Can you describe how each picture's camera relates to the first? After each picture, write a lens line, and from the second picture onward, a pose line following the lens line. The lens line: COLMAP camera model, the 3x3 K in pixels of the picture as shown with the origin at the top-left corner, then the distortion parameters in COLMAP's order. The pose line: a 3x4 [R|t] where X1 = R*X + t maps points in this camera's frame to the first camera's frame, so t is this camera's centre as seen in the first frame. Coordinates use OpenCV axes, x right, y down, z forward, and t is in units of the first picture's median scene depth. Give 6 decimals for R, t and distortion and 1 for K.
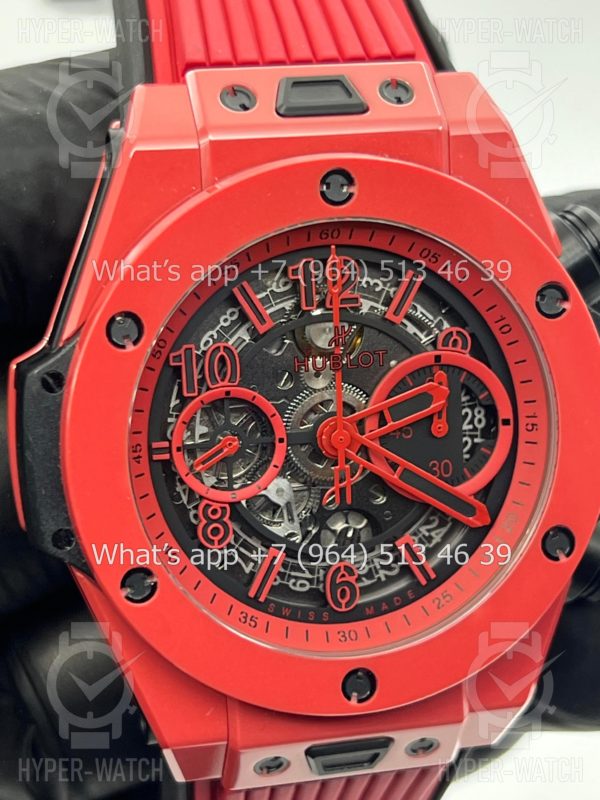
lens RADIAL K [[1894.1, 0, 300.0], [0, 1894.1, 400.0], [0, 0, 1]] dist [0.287034, -0.338750]
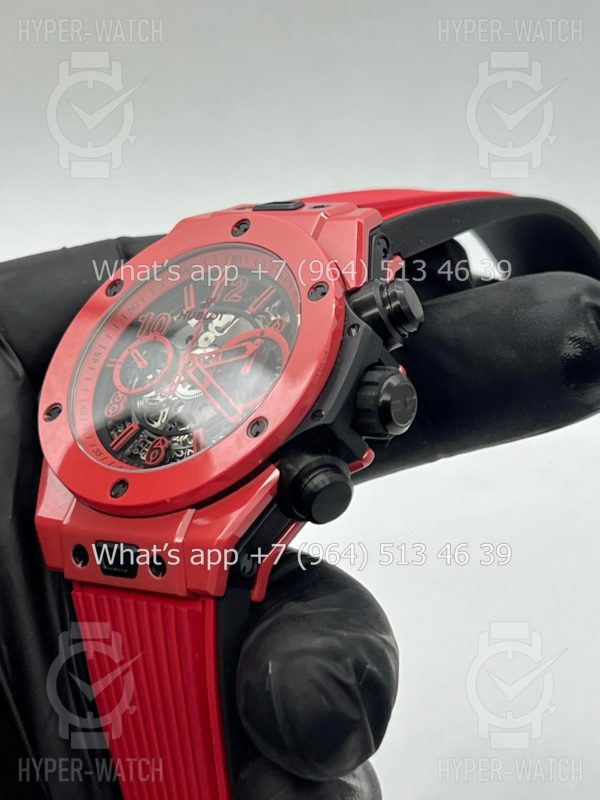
lens RADIAL K [[1894.1, 0, 300.0], [0, 1894.1, 400.0], [0, 0, 1]] dist [0.287034, -0.338750]
pose [[0.633471, -0.031952, -0.773106, 1.294662], [-0.475122, 0.772540, -0.421237, 0.662813], [0.610715, 0.634162, 0.474201, 0.317044]]
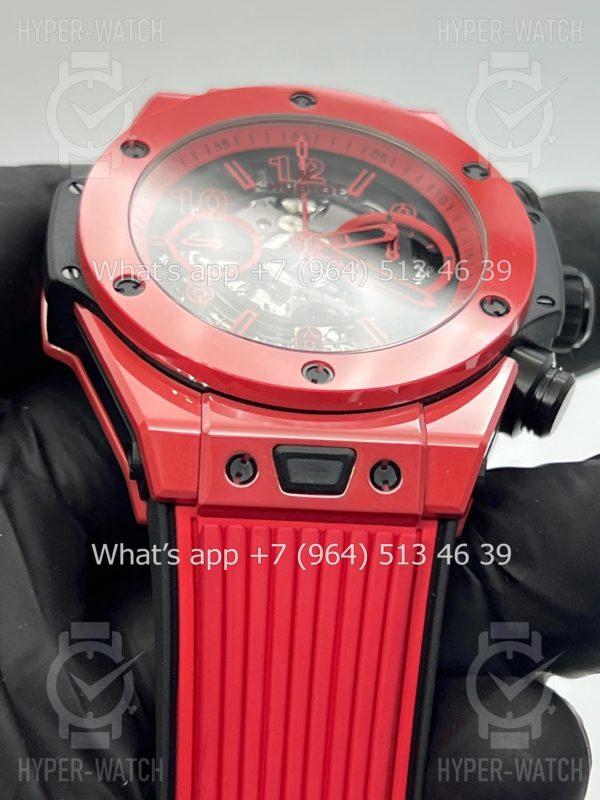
lens RADIAL K [[1894.1, 0, 300.0], [0, 1894.1, 400.0], [0, 0, 1]] dist [0.287034, -0.338750]
pose [[0.992496, -0.071933, -0.098877, 0.129002], [-0.030045, 0.640392, -0.767460, 1.010814], [0.118526, 0.764672, 0.633426, 0.298895]]
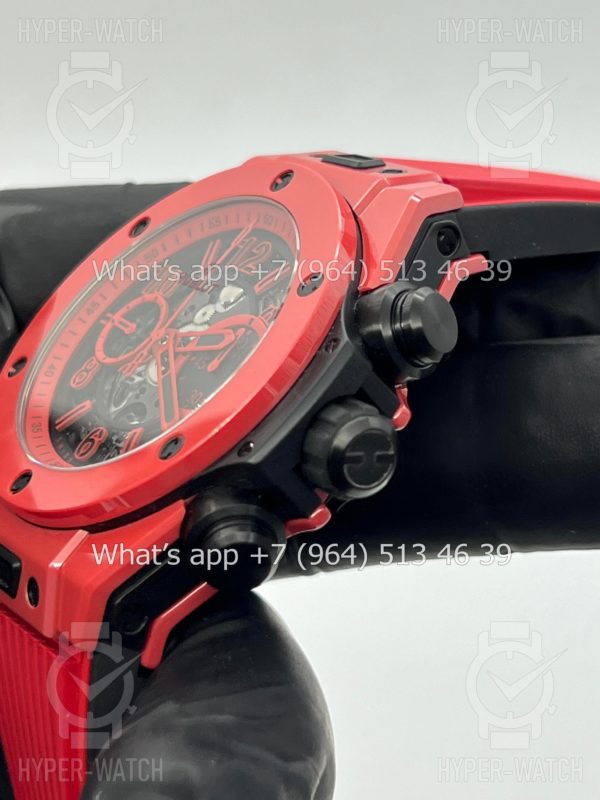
lens RADIAL K [[1894.1, 0, 300.0], [0, 1894.1, 400.0], [0, 0, 1]] dist [0.287034, -0.338750]
pose [[0.351886, 0.122626, -0.927976, 1.190186], [-0.725686, 0.661926, -0.187709, 0.211190], [0.591233, 0.739471, 0.321910, 0.673843]]
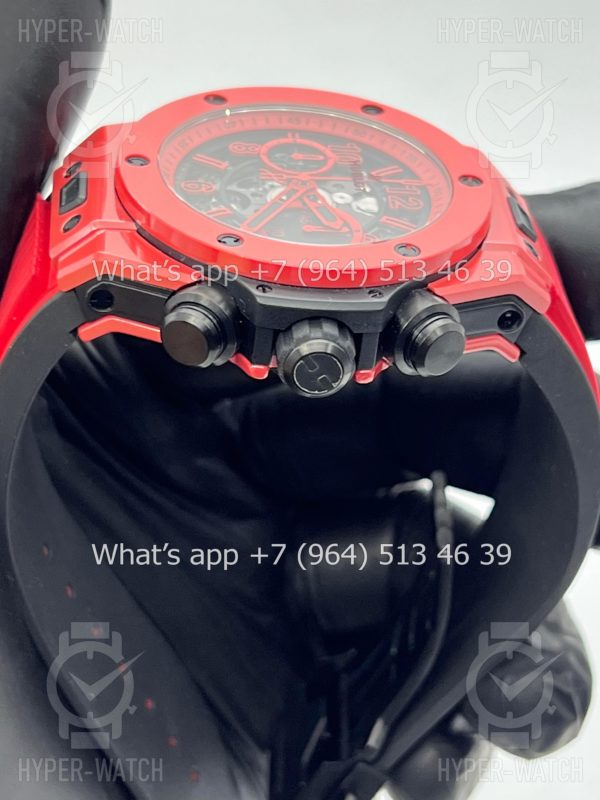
lens RADIAL K [[1894.1, 0, 300.0], [0, 1894.1, 400.0], [0, 0, 1]] dist [0.287034, -0.338750]
pose [[0.051491, 0.375364, -0.925446, 1.438290], [-0.976078, -0.177092, -0.126137, 0.177482], [-0.211237, 0.909802, 0.357266, 0.616099]]
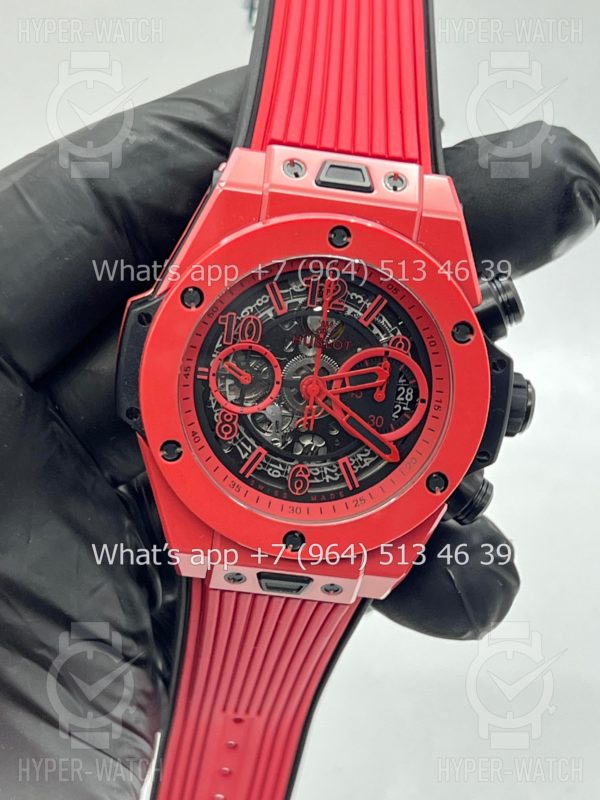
lens RADIAL K [[1894.1, 0, 300.0], [0, 1894.1, 400.0], [0, 0, 1]] dist [0.287034, -0.338750]
pose [[0.969722, 0.214470, -0.116800, 0.195808], [-0.206950, 0.975606, 0.073240, -0.084466], [0.129658, -0.046851, 0.990451, -0.577441]]
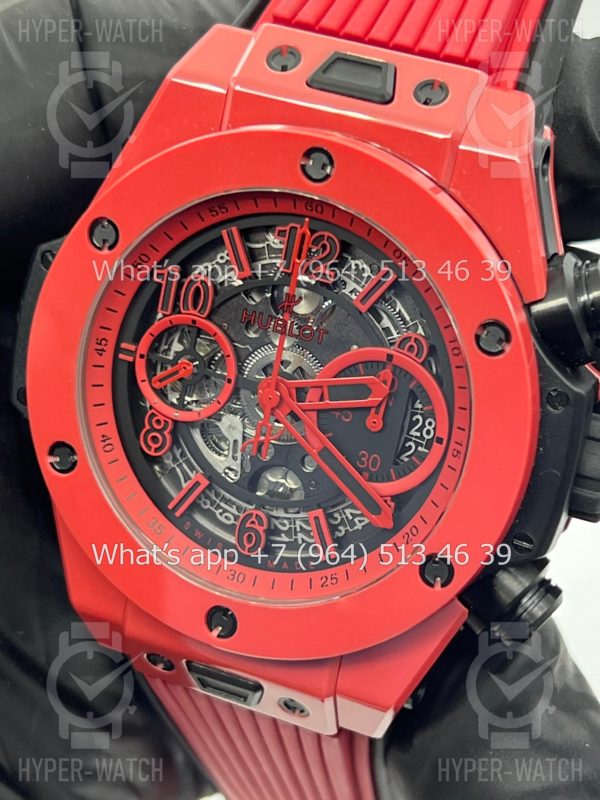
lens RADIAL K [[1894.1, 0, 300.0], [0, 1894.1, 400.0], [0, 0, 1]] dist [0.287034, -0.338750]
pose [[0.810852, 0.333953, -0.480618, 0.531021], [-0.307204, 0.941853, 0.136154, -0.124167], [0.498141, 0.037247, 0.866296, 0.095845]]
